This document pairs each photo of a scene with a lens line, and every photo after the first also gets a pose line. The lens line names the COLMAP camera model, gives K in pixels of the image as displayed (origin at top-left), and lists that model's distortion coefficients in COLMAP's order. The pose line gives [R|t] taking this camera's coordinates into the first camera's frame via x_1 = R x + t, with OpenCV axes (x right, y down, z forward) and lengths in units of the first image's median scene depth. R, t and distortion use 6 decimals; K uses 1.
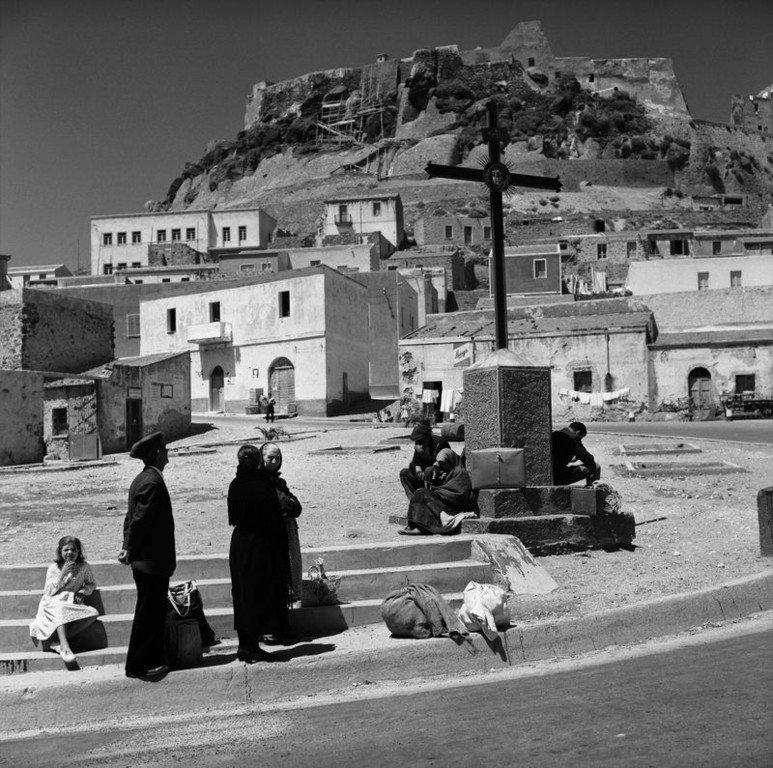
lens RADIAL K [[1051.4, 0, 386.1], [0, 1051.4, 383.9], [0, 0, 1]] dist [-0.006752, 0.000000]
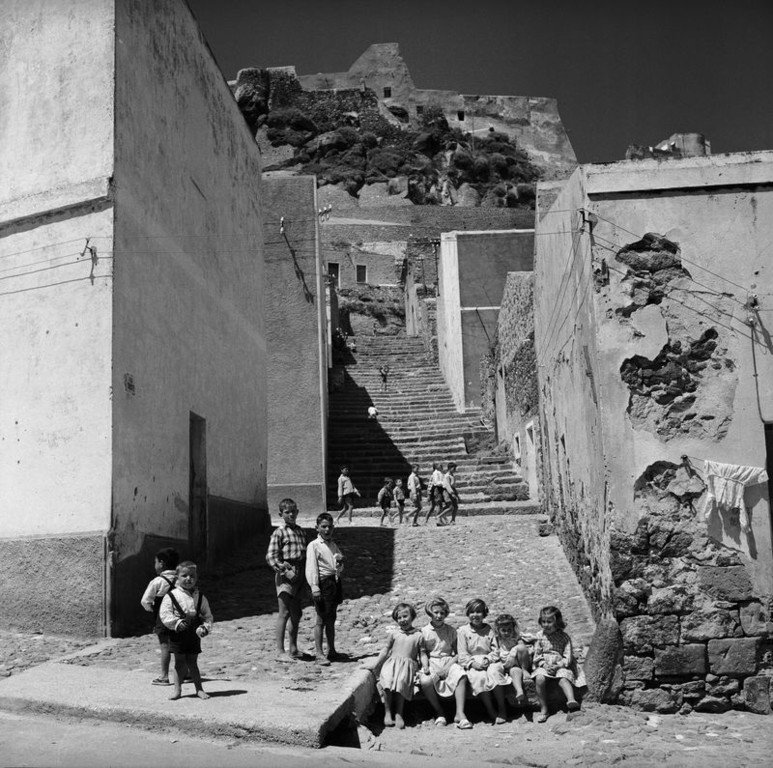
lens RADIAL K [[1051.4, 0, 388.0], [0, 1051.4, 384.5], [0, 0, 1]] dist [-0.006752, 0.000000]
pose [[0.980447, 0.016751, 0.196068, -0.014308], [0.005197, 0.993819, -0.110892, 0.002668], [-0.196714, 0.109743, 0.974300, 0.252291]]
